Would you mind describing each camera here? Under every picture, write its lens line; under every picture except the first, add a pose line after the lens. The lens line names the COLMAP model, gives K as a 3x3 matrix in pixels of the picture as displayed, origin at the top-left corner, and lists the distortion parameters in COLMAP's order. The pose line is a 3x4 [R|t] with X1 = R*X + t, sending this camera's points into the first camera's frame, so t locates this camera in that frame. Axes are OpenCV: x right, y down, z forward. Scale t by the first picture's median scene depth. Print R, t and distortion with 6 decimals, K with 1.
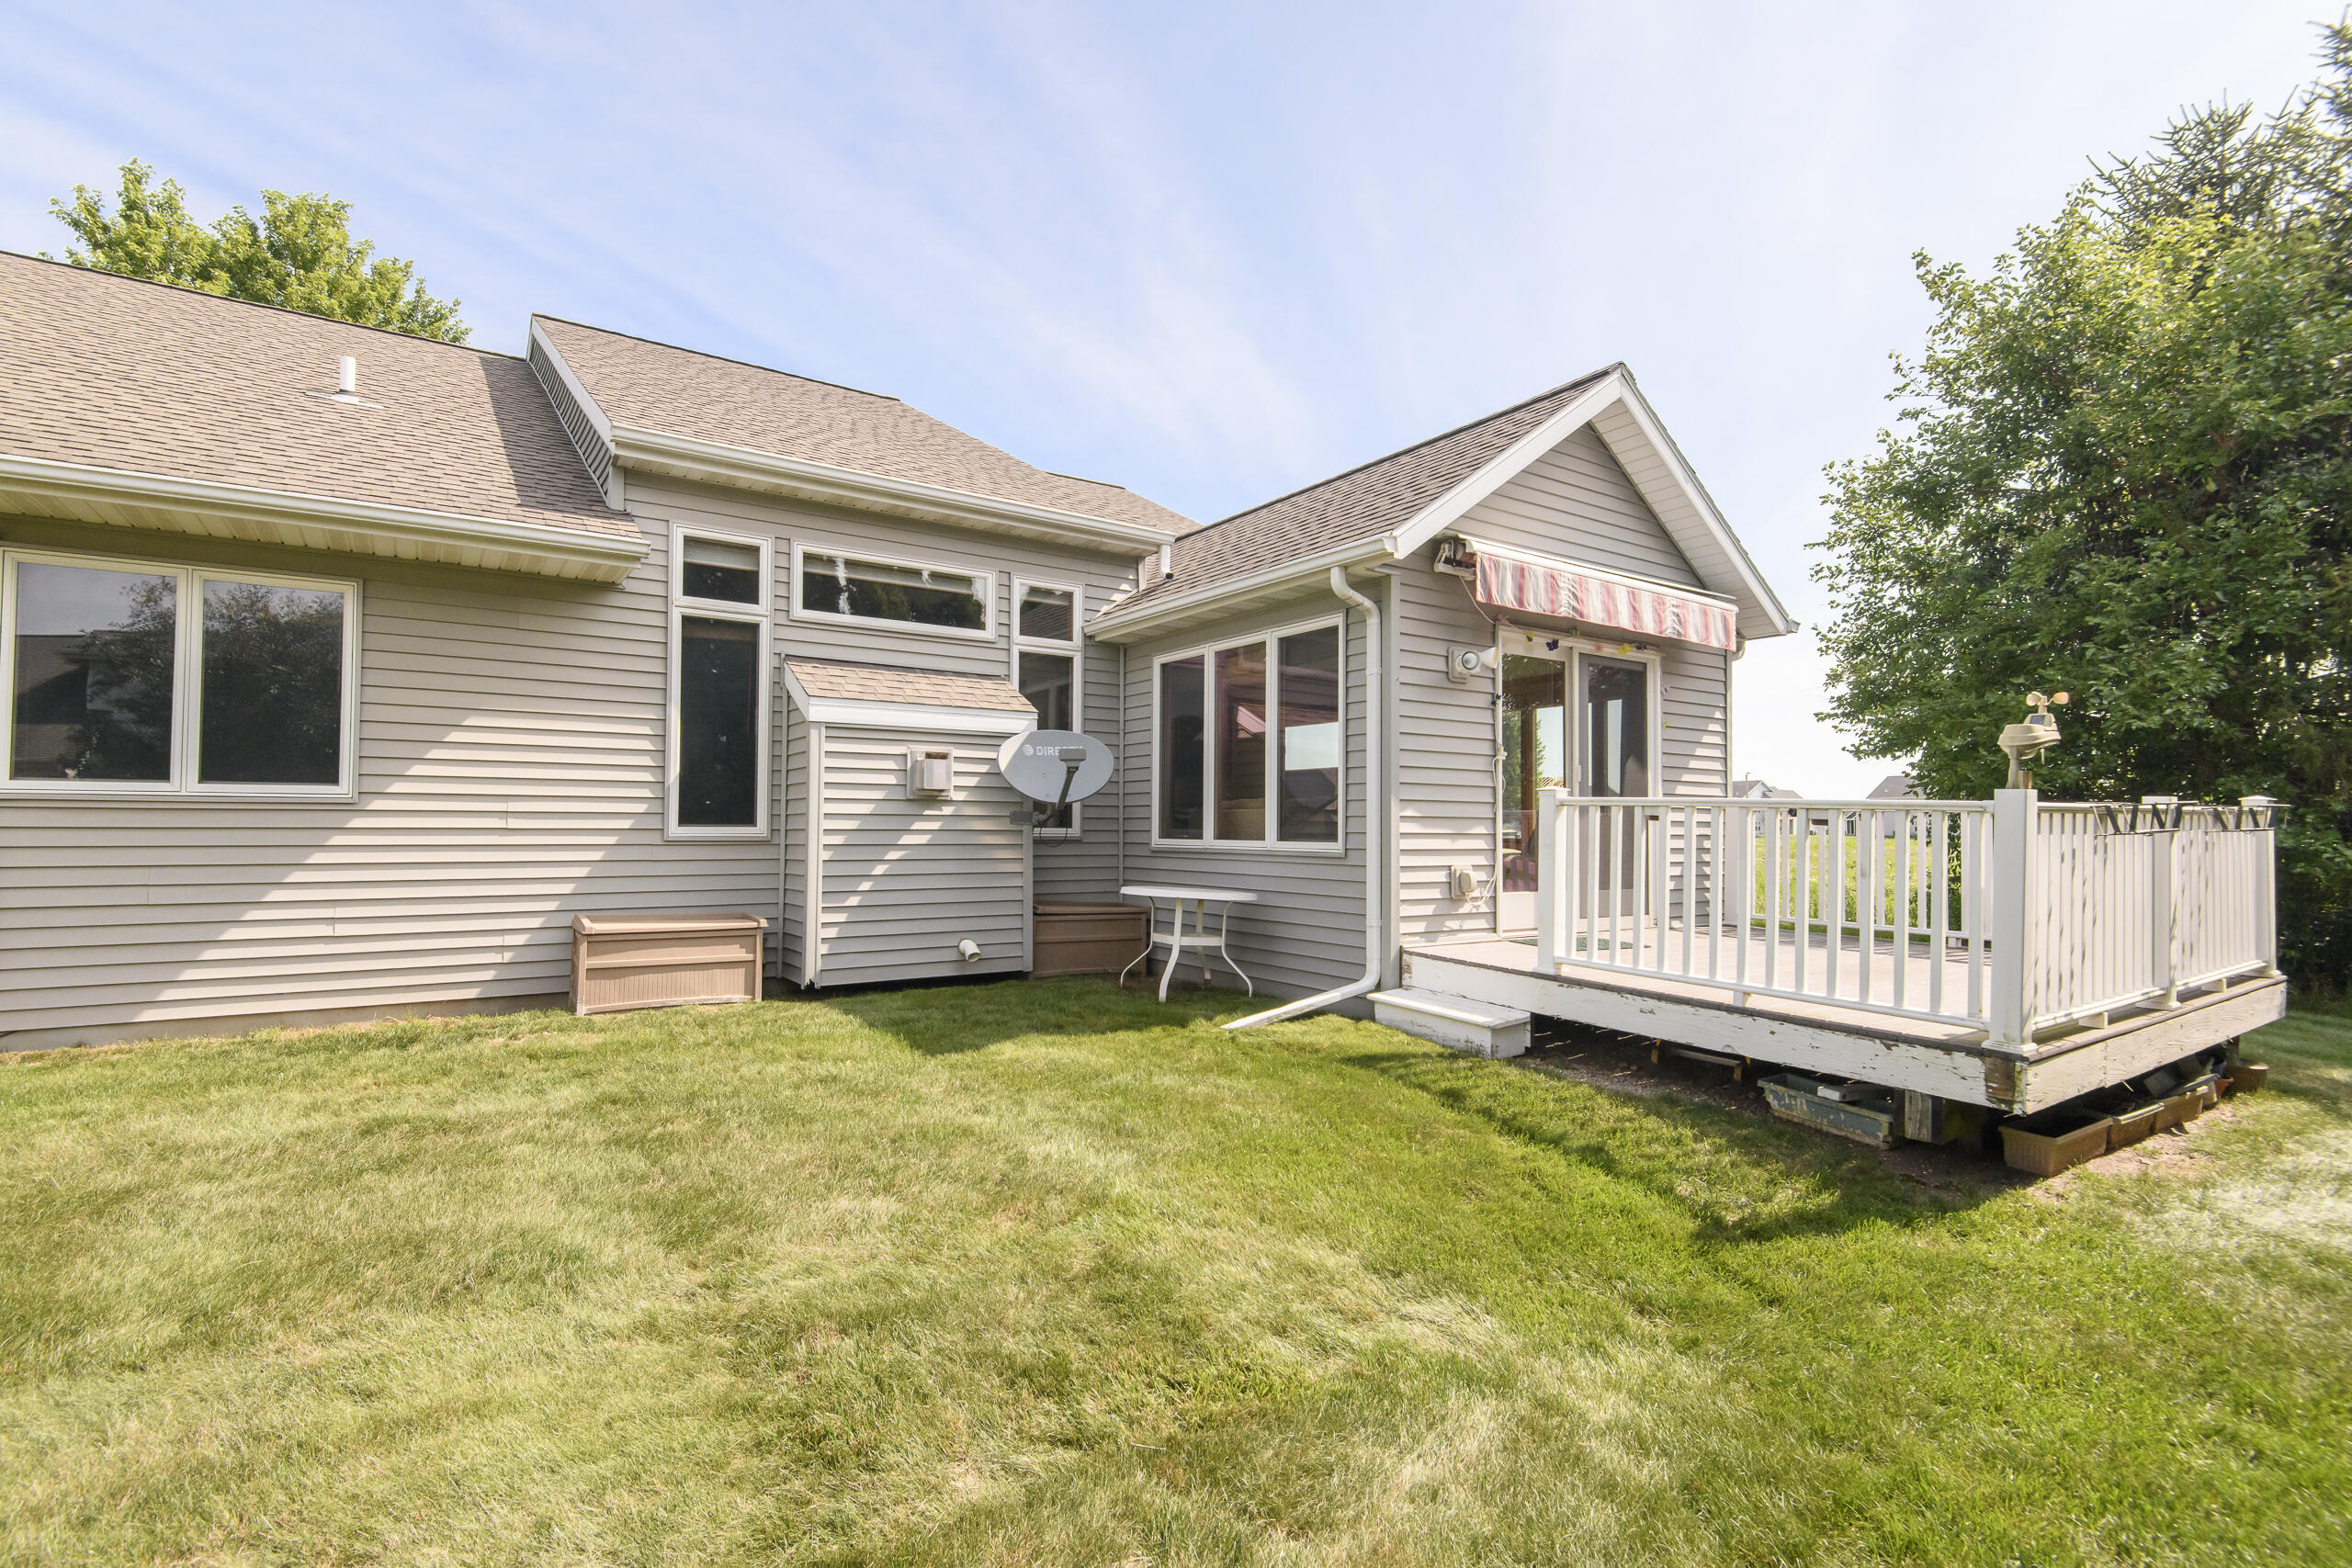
lens RADIAL K [[1091.0, 0, 1172.7], [0, 1091.0, 818.6], [0, 0, 1]] dist [0.001109, 0.000034]
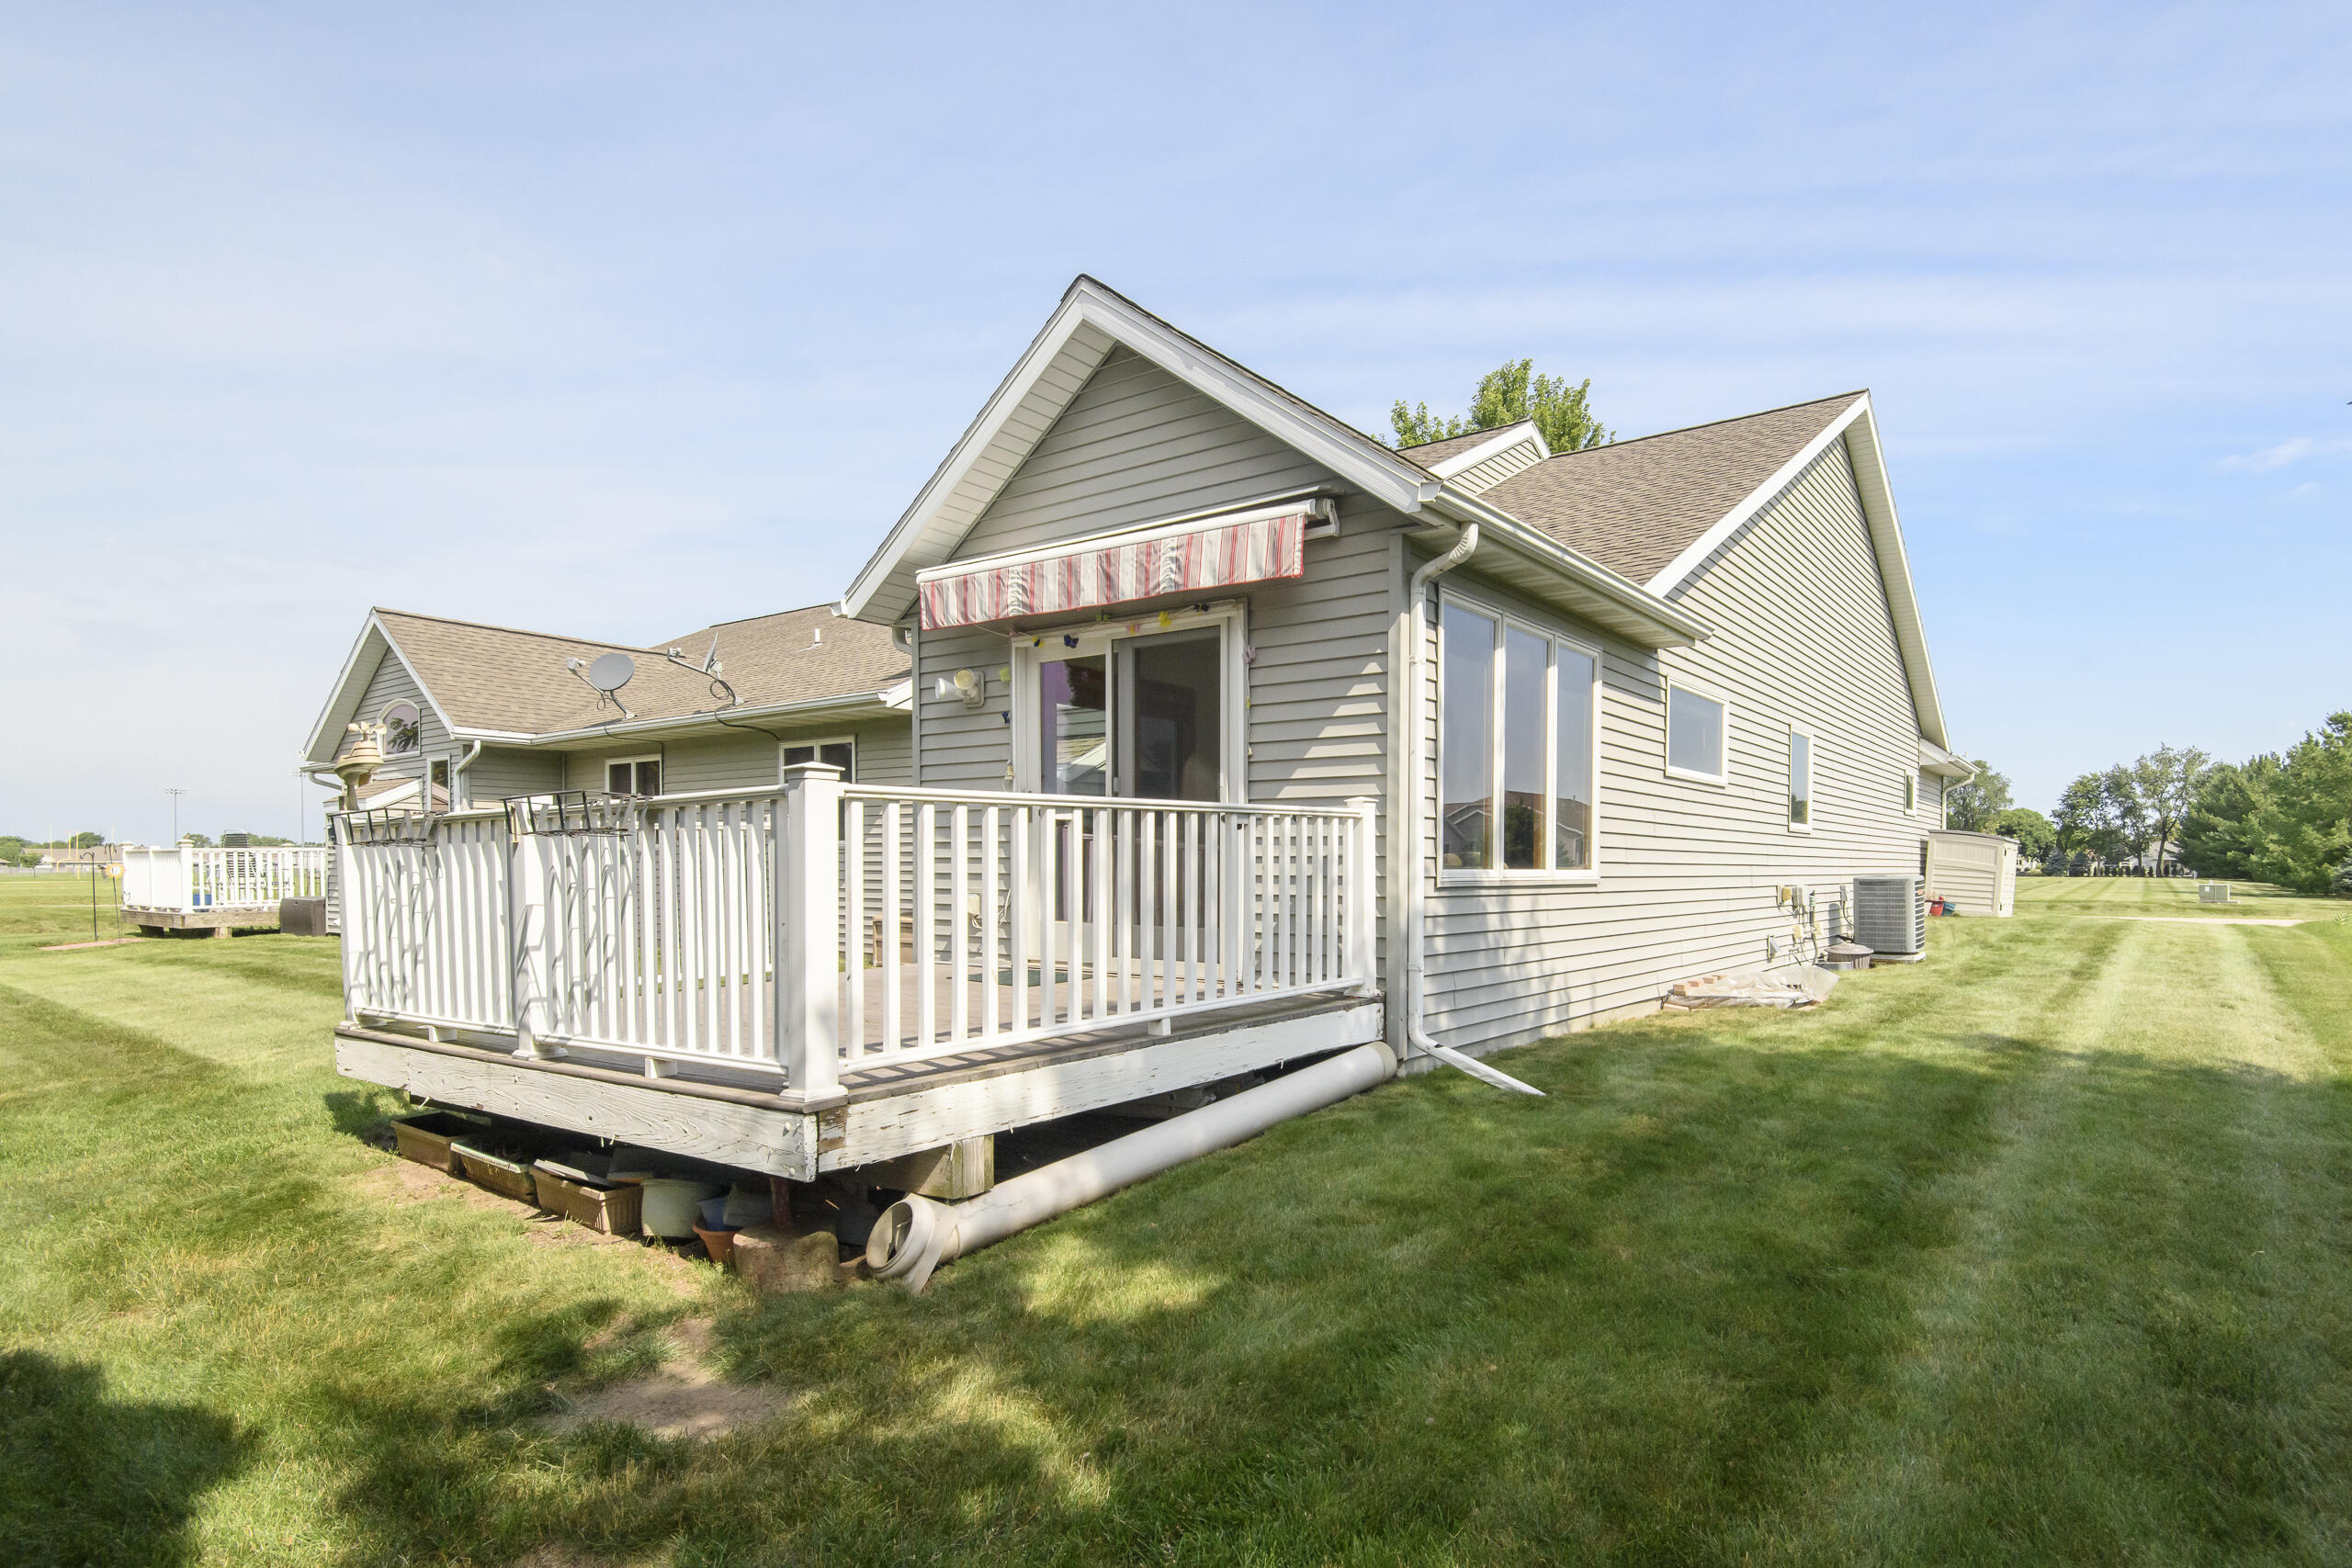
lens RADIAL K [[1251.7, 0, 1358.0], [0, 1251.7, 880.9], [0, 0, 1]] dist [-0.001503, -0.000908]
pose [[0.395987, -0.001970, -0.918254, 1.396086], [0.007699, 0.999970, 0.001175, 0.034502], [0.918224, -0.007534, 0.395990, 0.833332]]
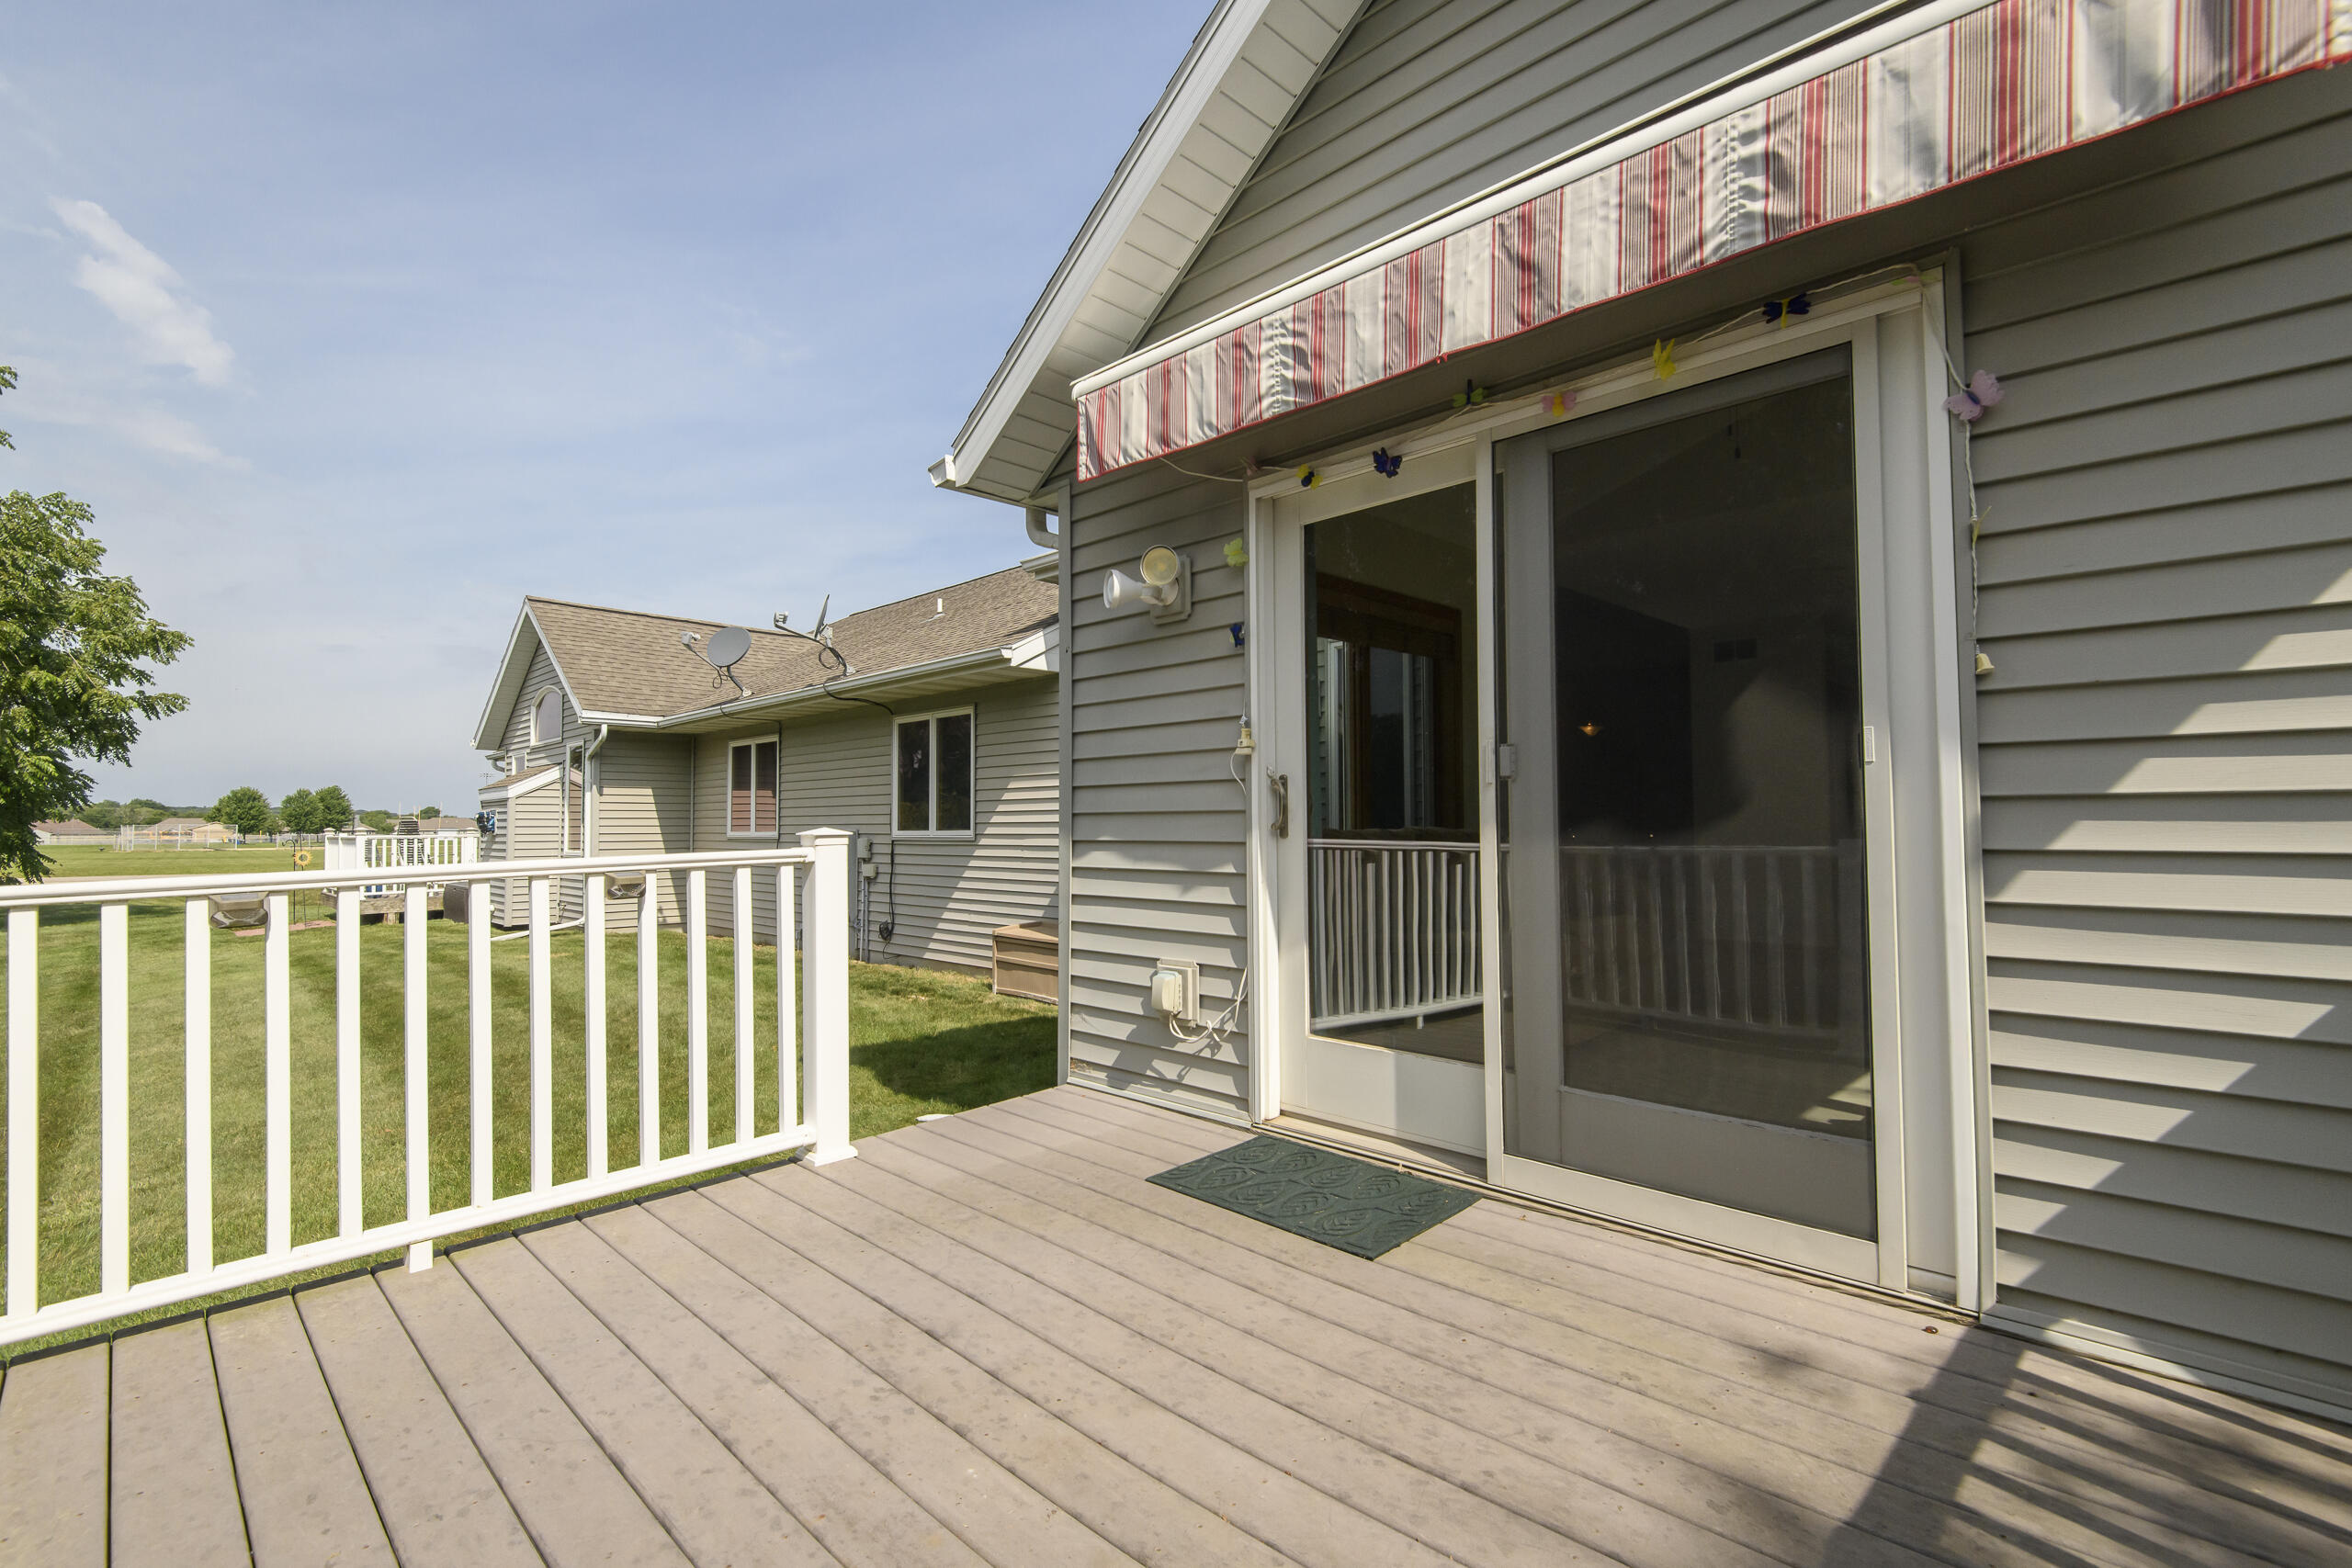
lens RADIAL K [[1027.7, 0, 1176.0], [0, 1027.7, 784.0], [0, 0, 1]] dist [0.001454, 0.000049]
pose [[0.210628, -0.050406, -0.976266, 0.728336], [0.012785, 0.998726, -0.048807, -0.018380], [0.977483, -0.002202, 0.211005, 0.858319]]
